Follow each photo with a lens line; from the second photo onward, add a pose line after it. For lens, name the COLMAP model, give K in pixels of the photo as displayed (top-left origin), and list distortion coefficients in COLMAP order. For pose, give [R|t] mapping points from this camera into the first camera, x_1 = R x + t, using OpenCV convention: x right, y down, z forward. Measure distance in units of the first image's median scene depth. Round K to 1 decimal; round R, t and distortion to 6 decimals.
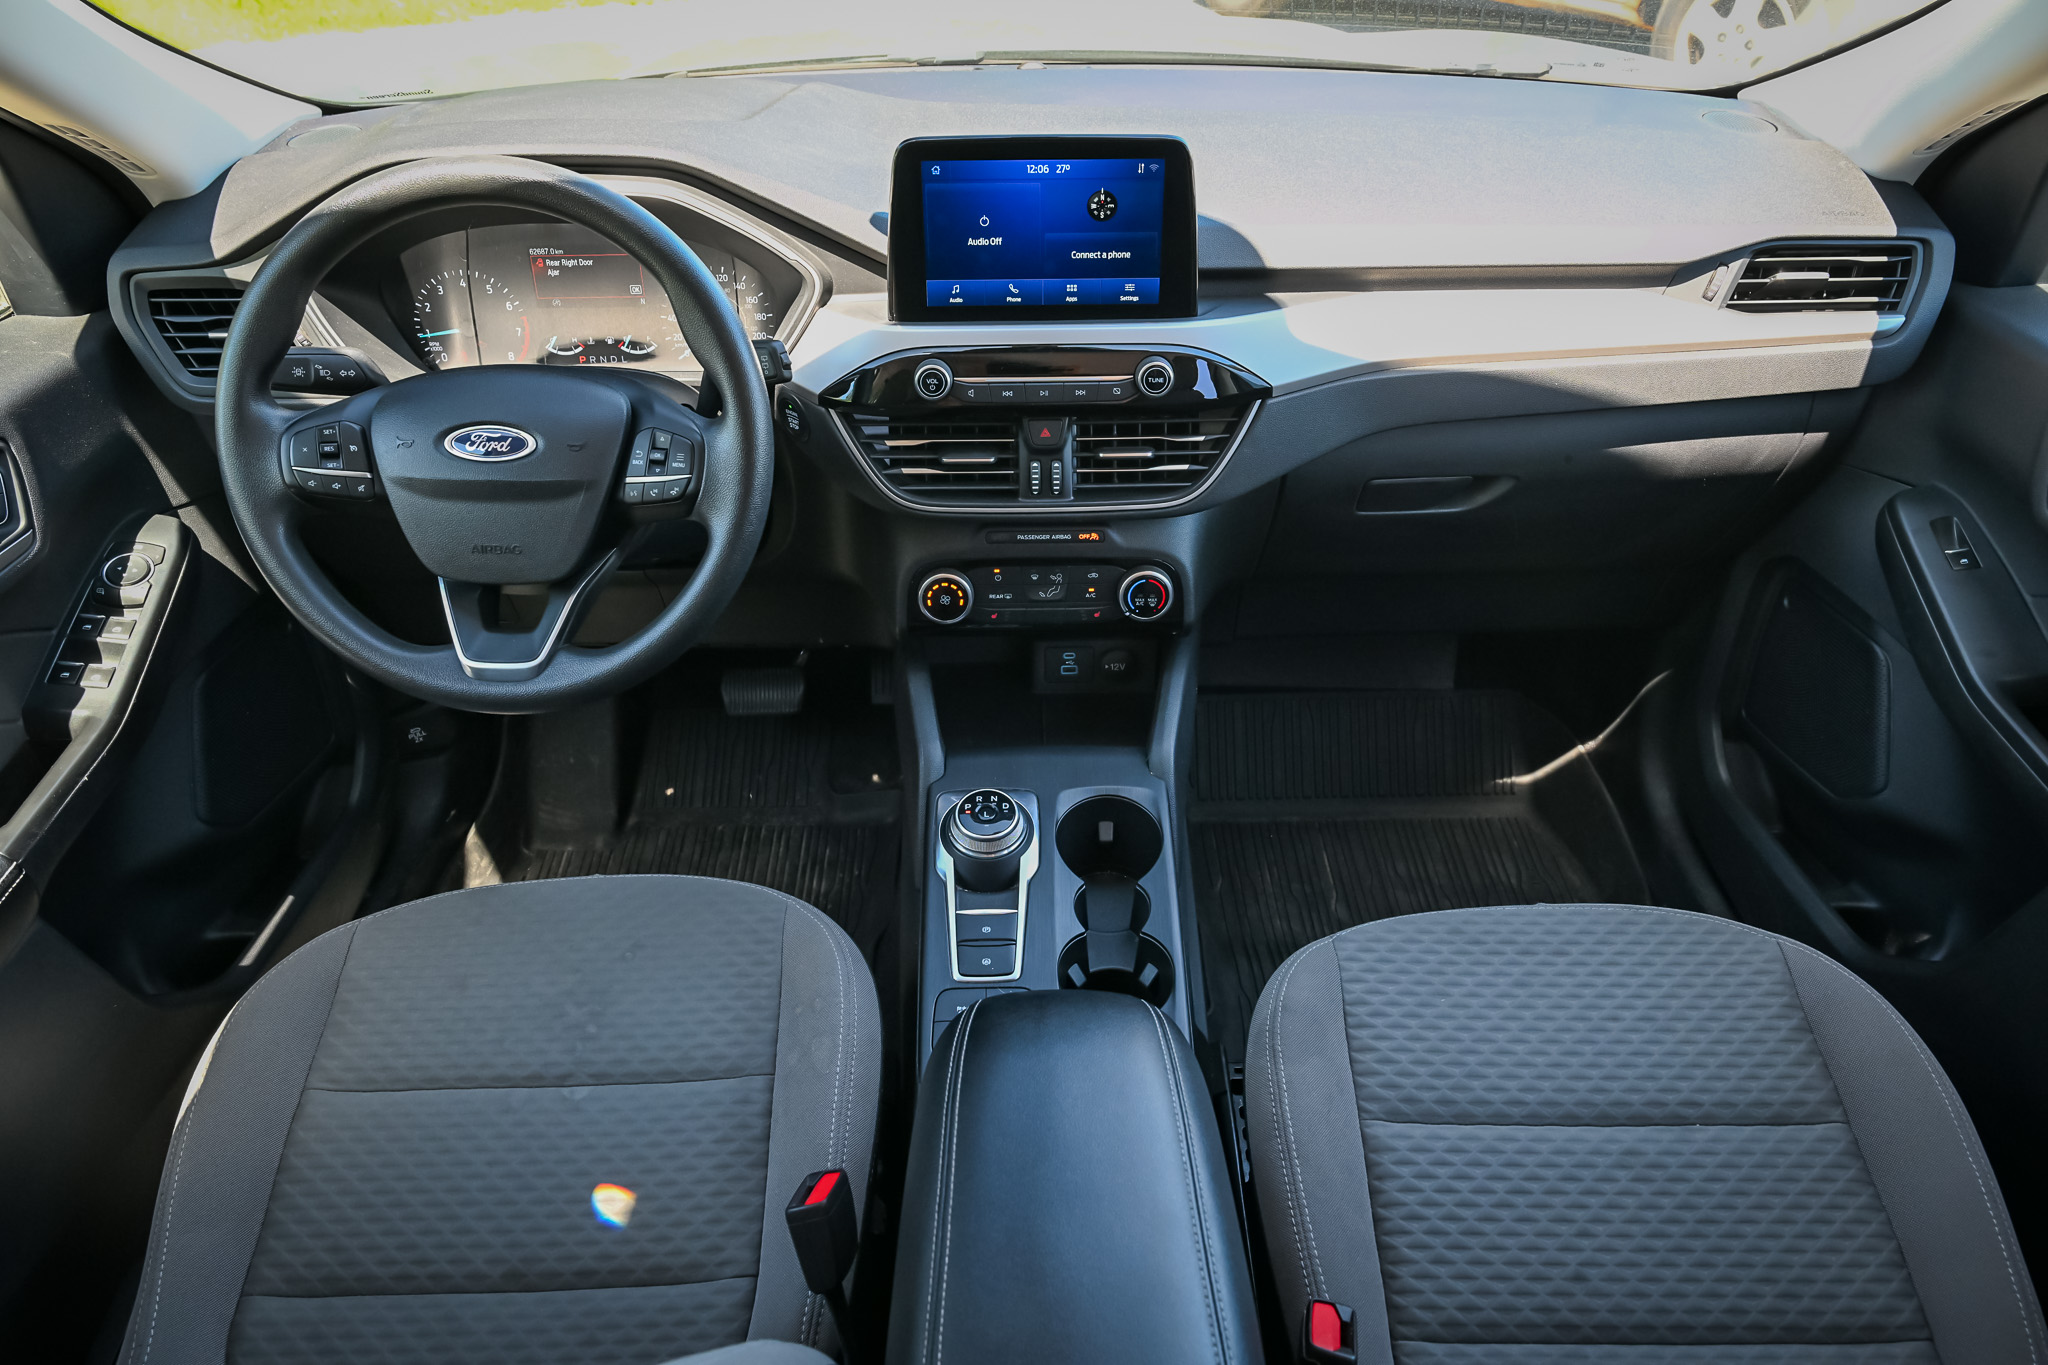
lens RADIAL K [[1362.5, 0, 1024.0], [0, 1362.5, 682.5], [0, 0, 1]] dist [0.002833, 0.001204]
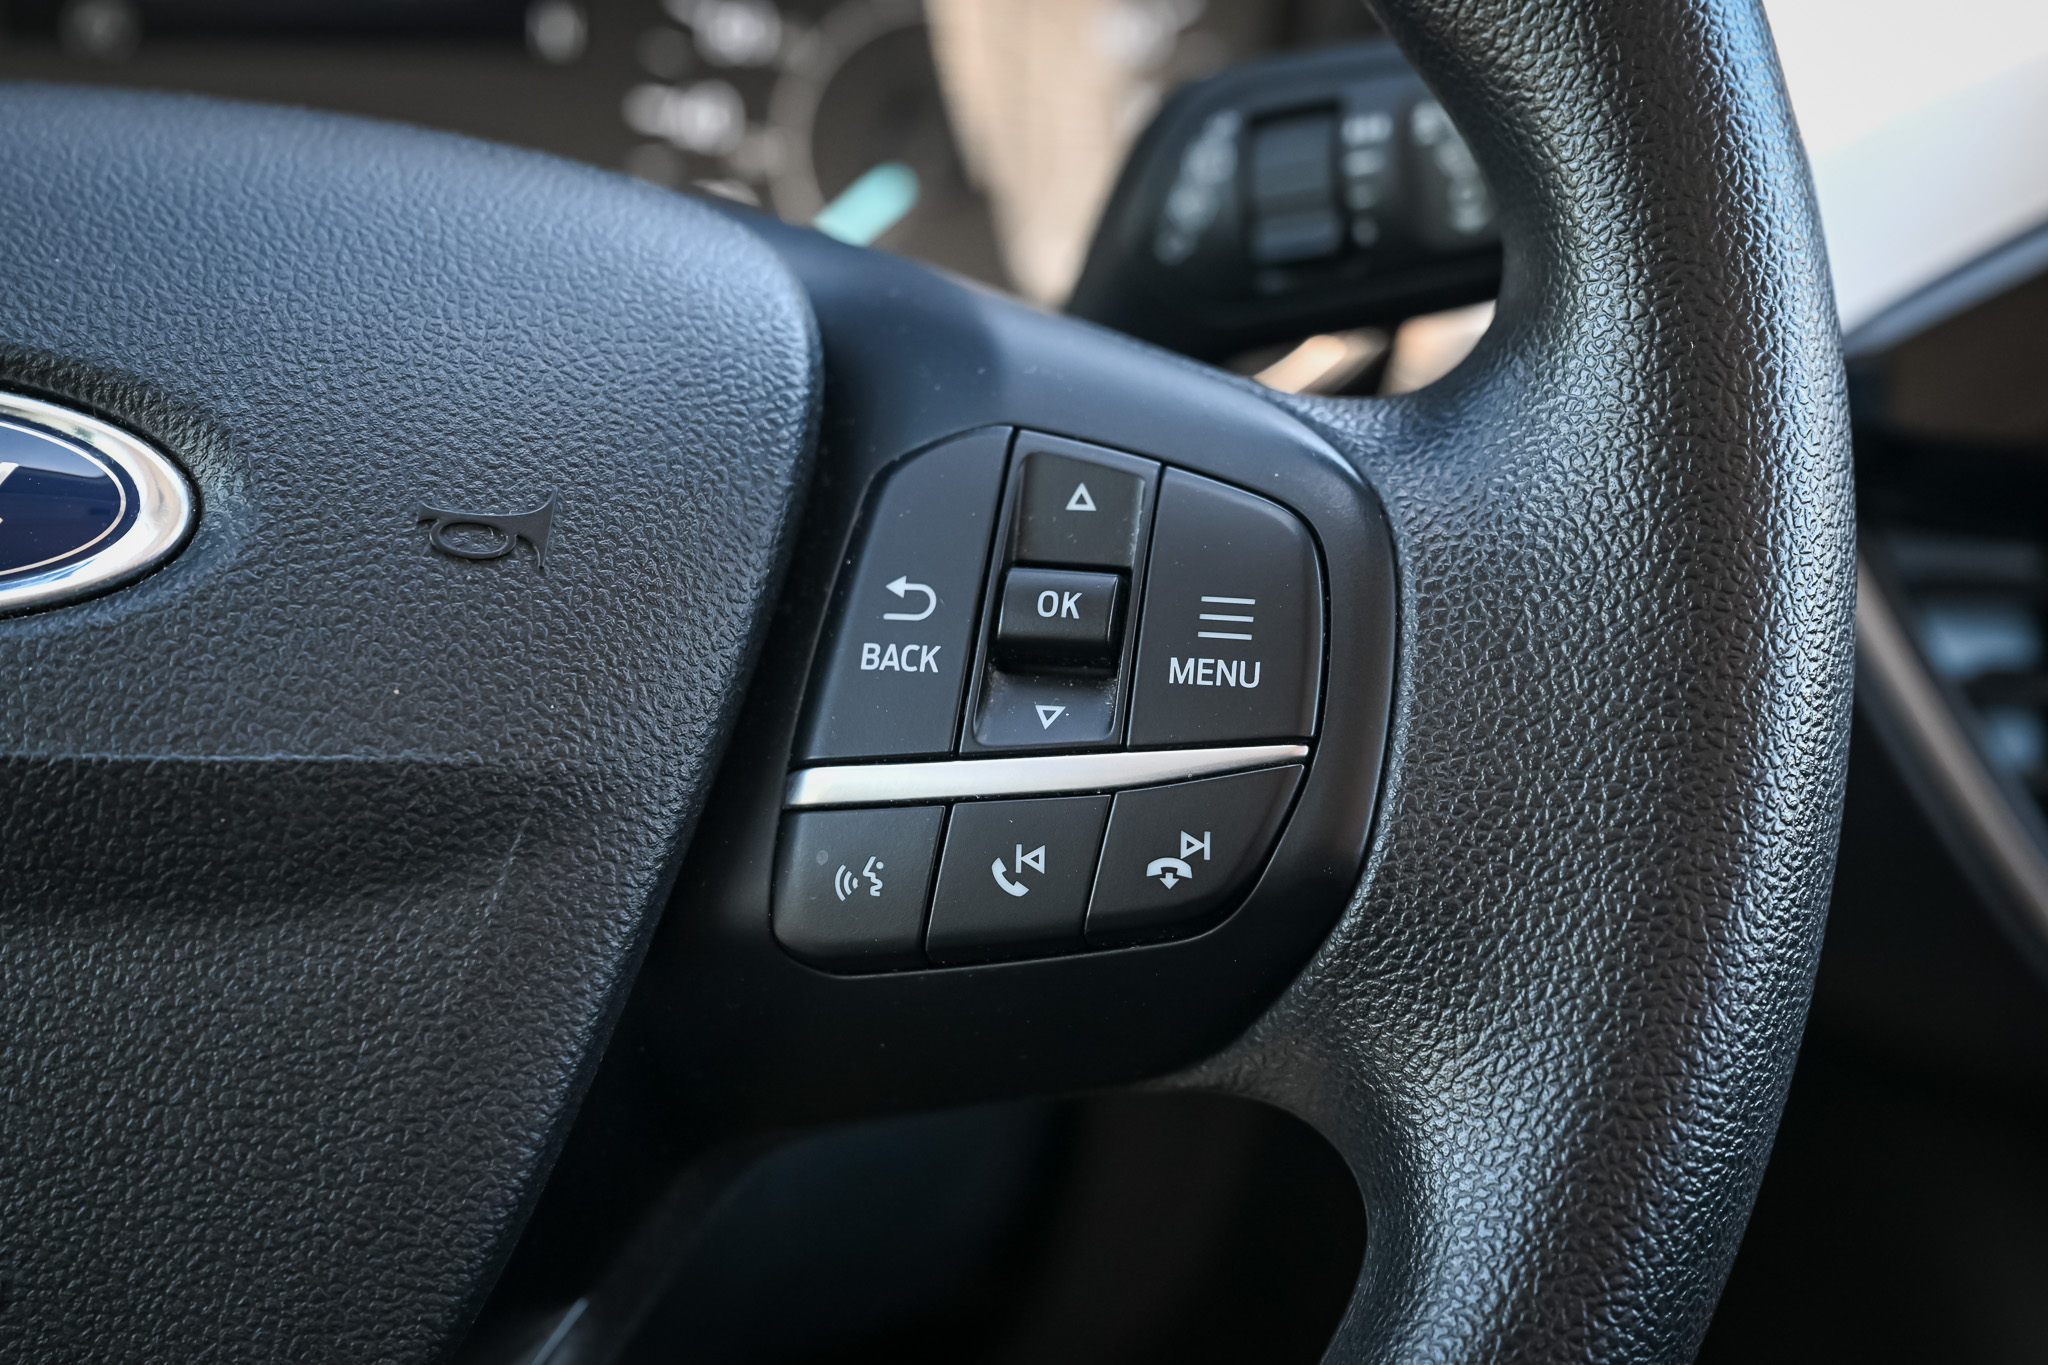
lens RADIAL K [[3842.9, 0, 1024.0], [0, 3842.9, 682.5], [0, 0, 1]] dist [0.432706, -5.789411]
pose [[0.999382, 0.011207, 0.033318, -0.253555], [-0.001129, 0.957566, -0.288213, -0.041123], [-0.035134, 0.287997, 0.956986, 0.557663]]
